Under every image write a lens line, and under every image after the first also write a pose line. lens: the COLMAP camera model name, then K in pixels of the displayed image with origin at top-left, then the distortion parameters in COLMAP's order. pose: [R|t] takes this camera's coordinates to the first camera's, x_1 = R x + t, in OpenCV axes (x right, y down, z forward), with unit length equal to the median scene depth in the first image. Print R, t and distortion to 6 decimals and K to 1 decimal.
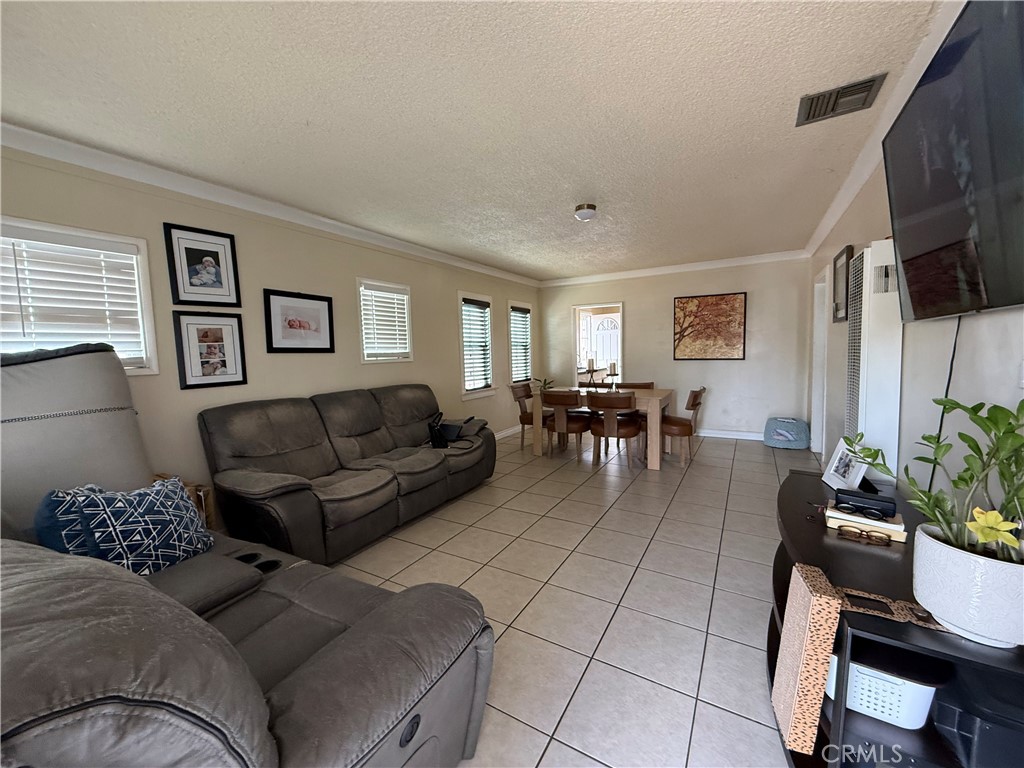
lens RADIAL K [[407.3, 0, 510.2], [0, 407.3, 377.6], [0, 0, 1]] dist [-0.003668, 0.000918]
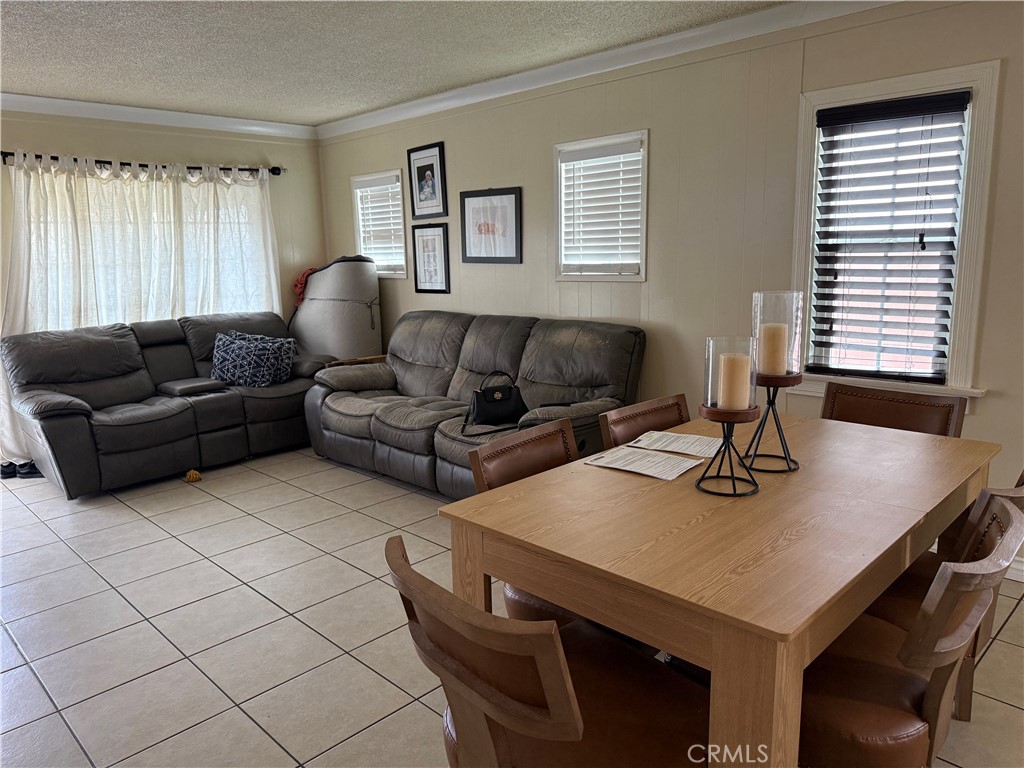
lens RADIAL K [[722.3, 0, 520.0], [0, 722.3, 389.9], [0, 0, 1]] dist [0.040478, -0.057821]
pose [[-0.240698, 0.207985, -0.948054, 1.058523], [-0.038742, 0.973934, 0.223499, -0.159557], [0.969827, 0.090526, -0.226366, 1.607335]]
